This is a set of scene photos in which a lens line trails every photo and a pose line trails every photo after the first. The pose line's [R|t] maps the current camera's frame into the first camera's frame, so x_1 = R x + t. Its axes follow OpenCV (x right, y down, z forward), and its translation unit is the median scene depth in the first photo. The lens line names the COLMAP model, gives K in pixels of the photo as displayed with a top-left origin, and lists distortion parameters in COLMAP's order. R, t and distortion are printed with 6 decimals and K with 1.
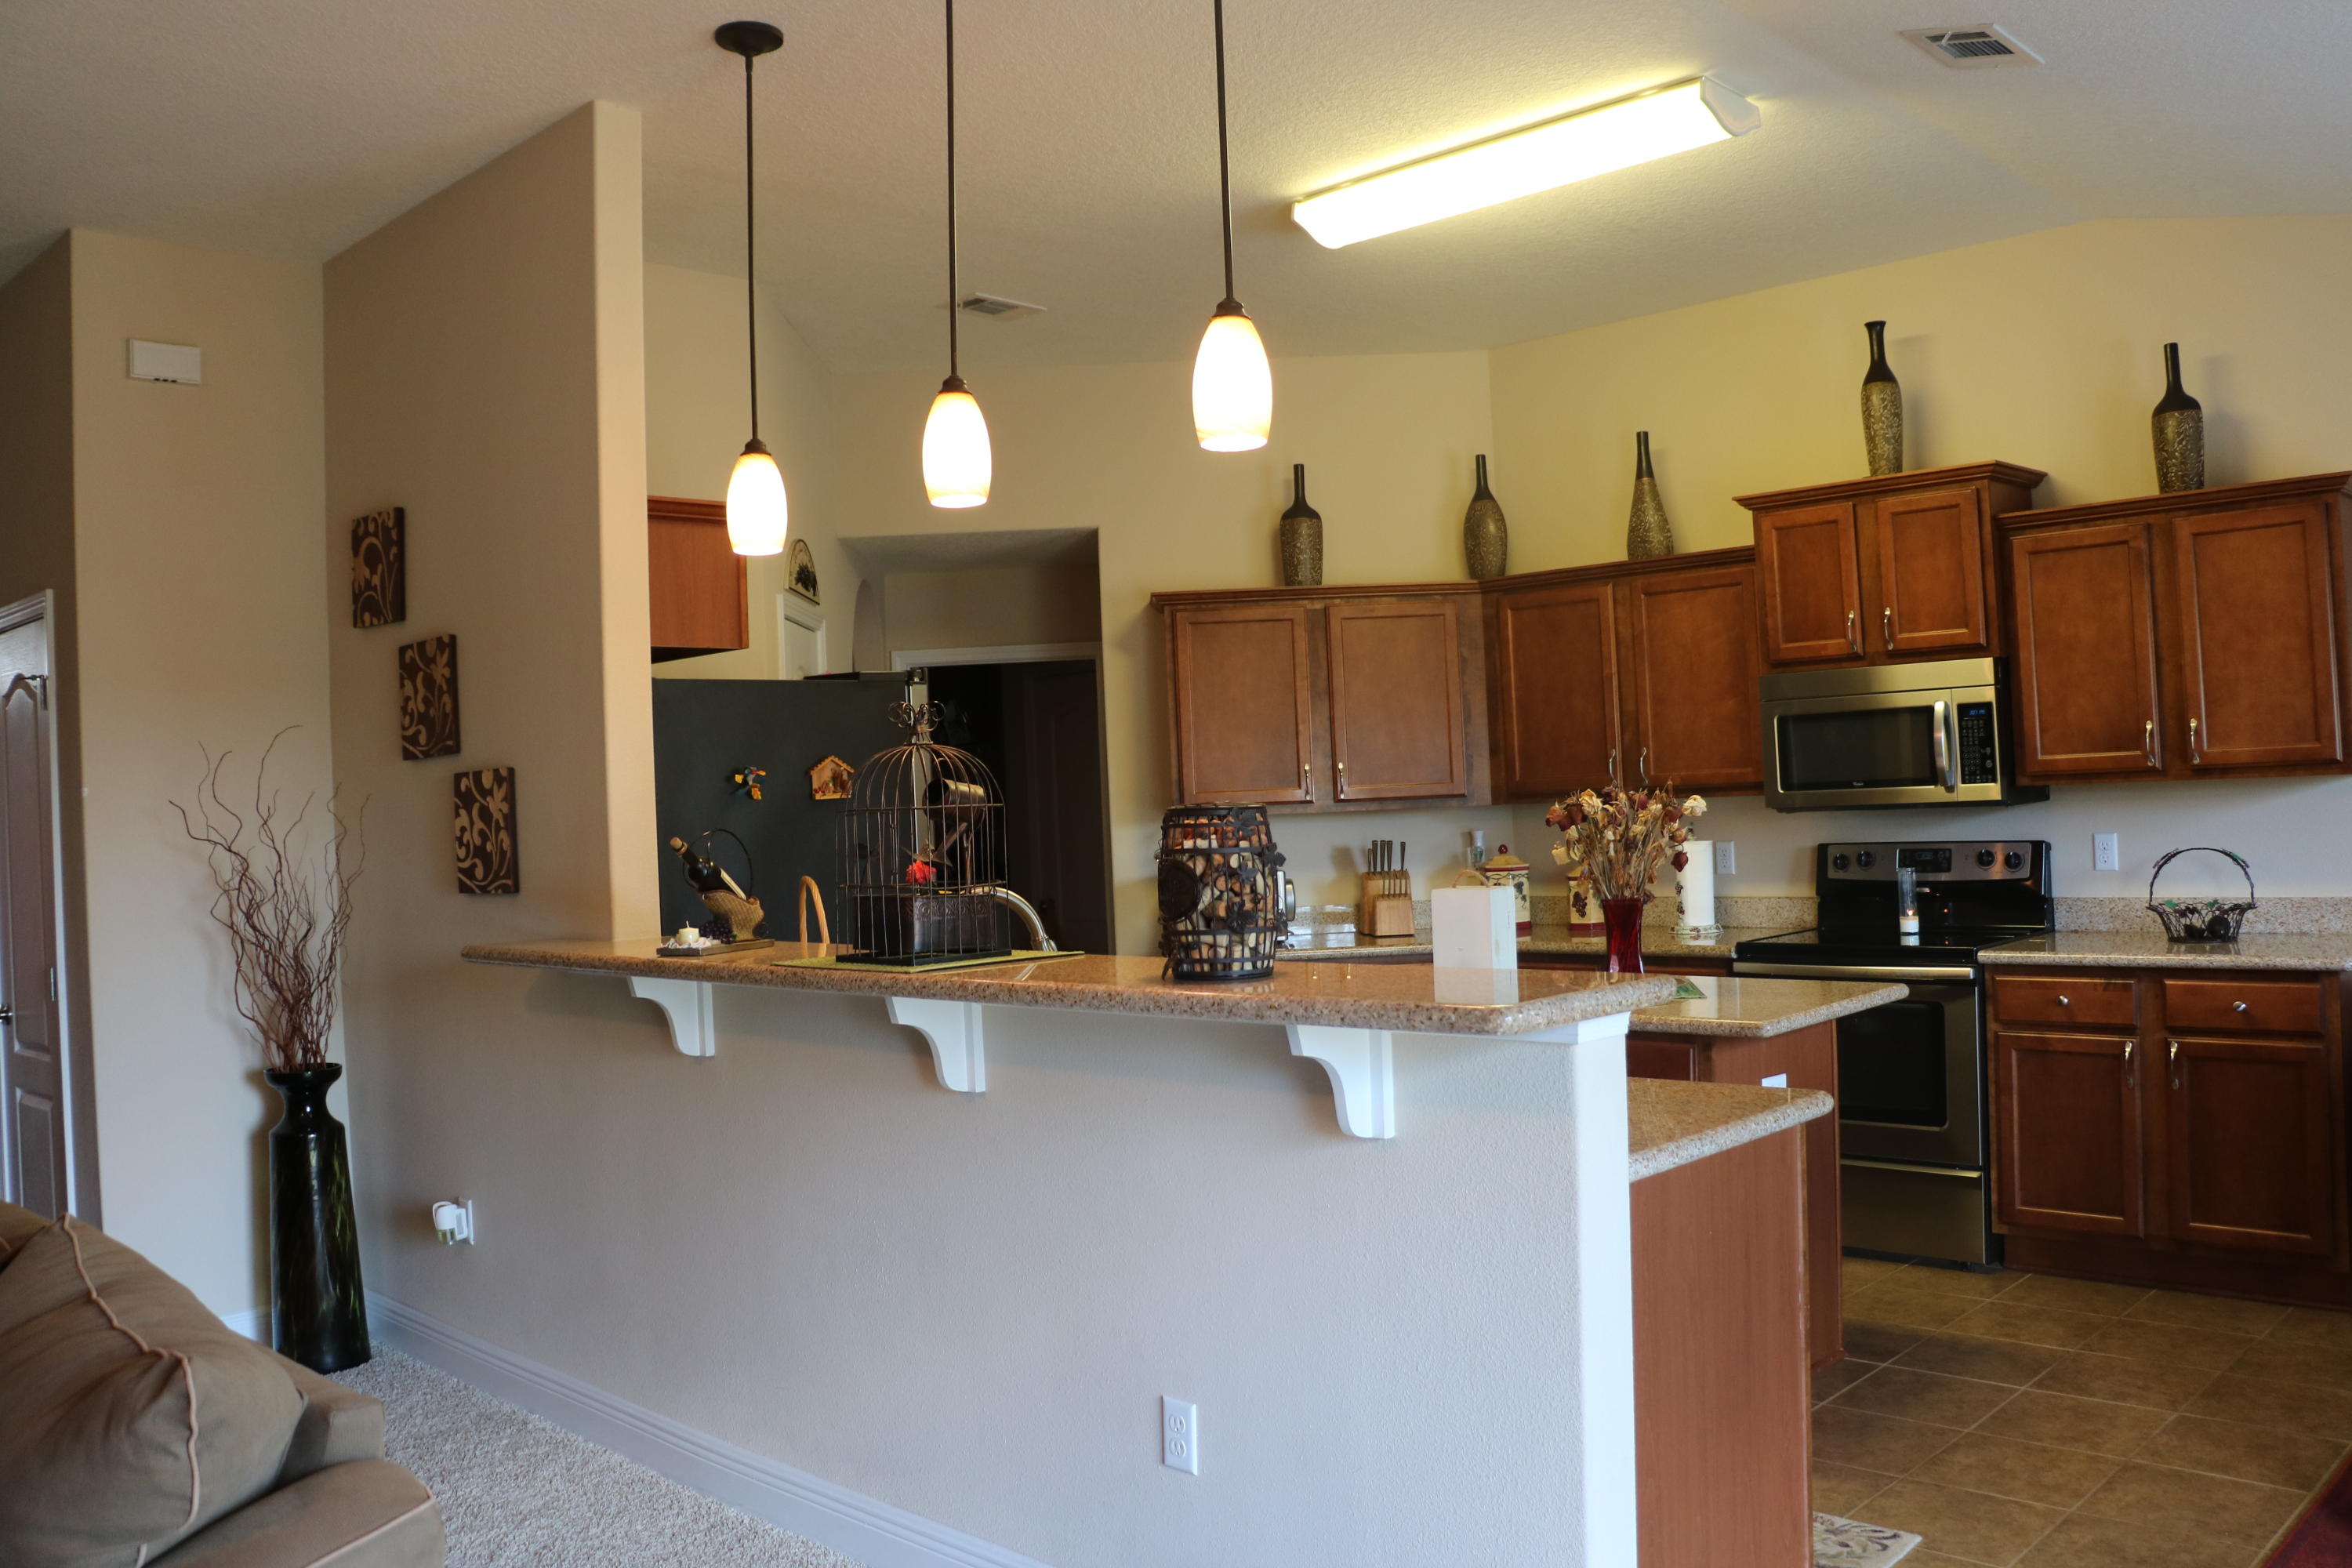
lens RADIAL K [[1924.7, 0, 1177.8], [0, 1924.7, 757.6], [0, 0, 1]] dist [-0.185718, 0.153554]
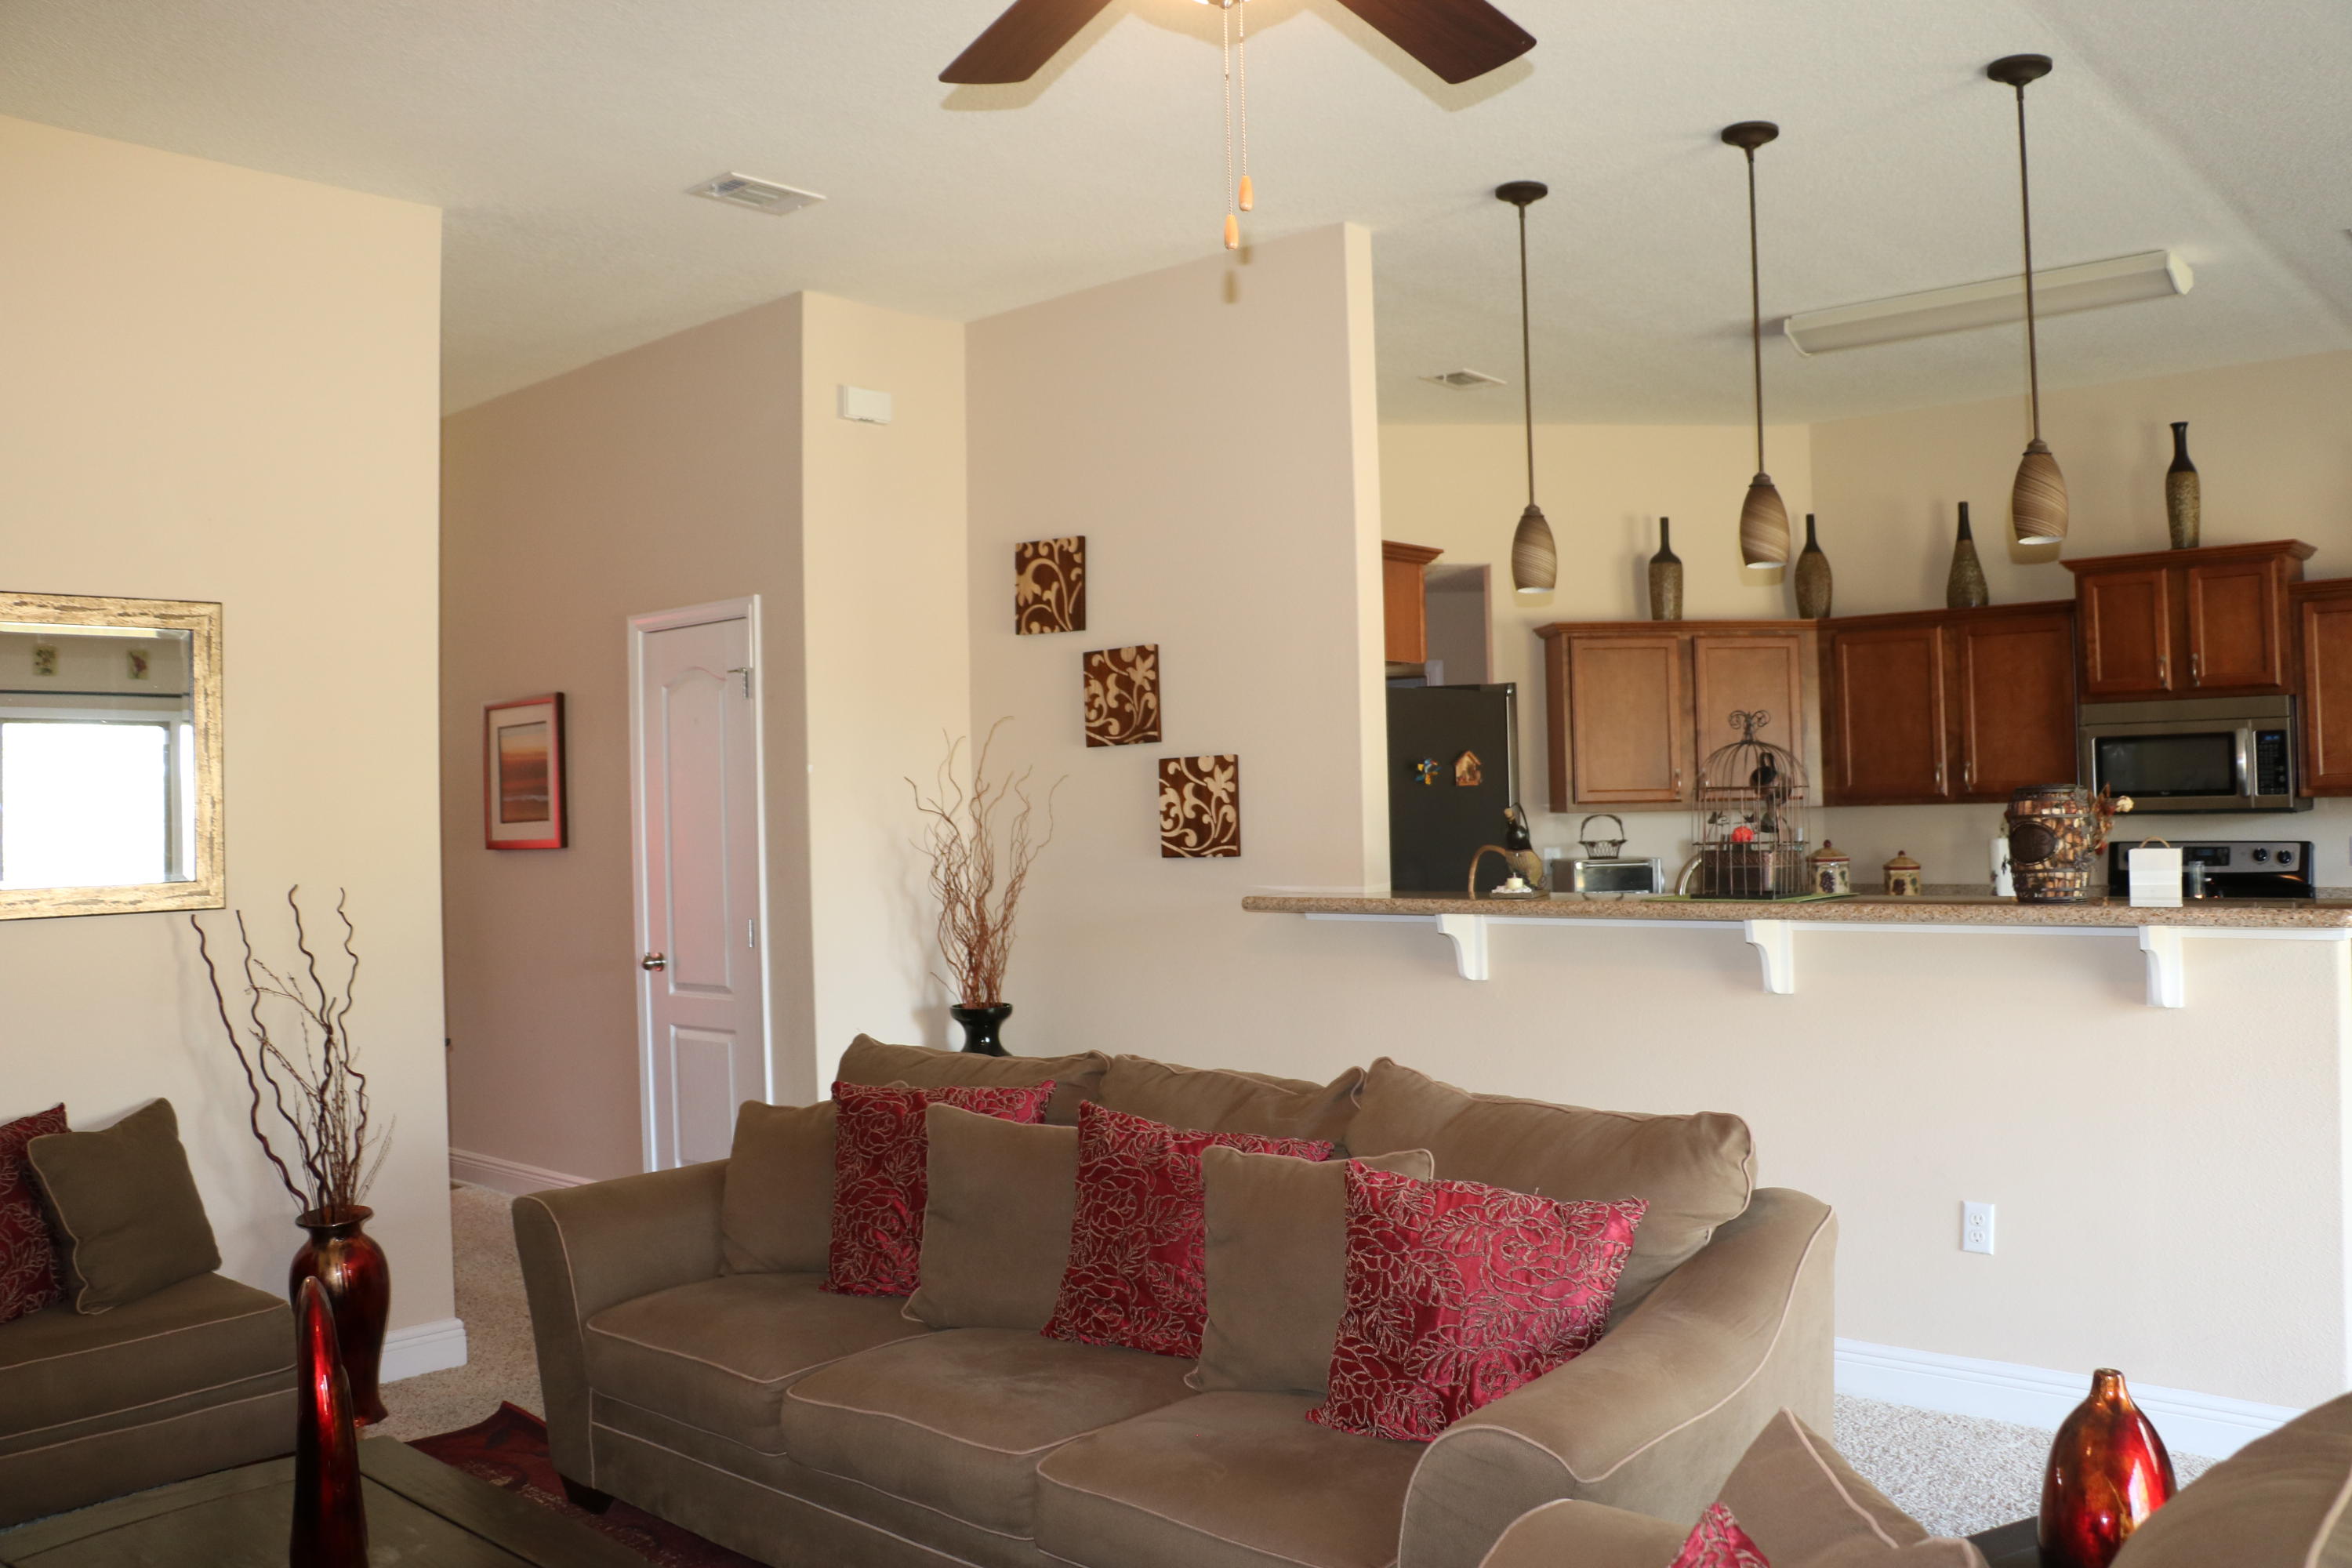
lens RADIAL K [[1924.7, 0, 1182.2], [0, 1924.7, 771.6], [0, 0, 1]] dist [-0.185718, 0.153554]
pose [[0.998649, 0.020974, 0.047549, -0.398487], [-0.020979, 0.999780, -0.000393, 0.015558], [-0.047547, -0.000605, 0.998869, -0.223228]]
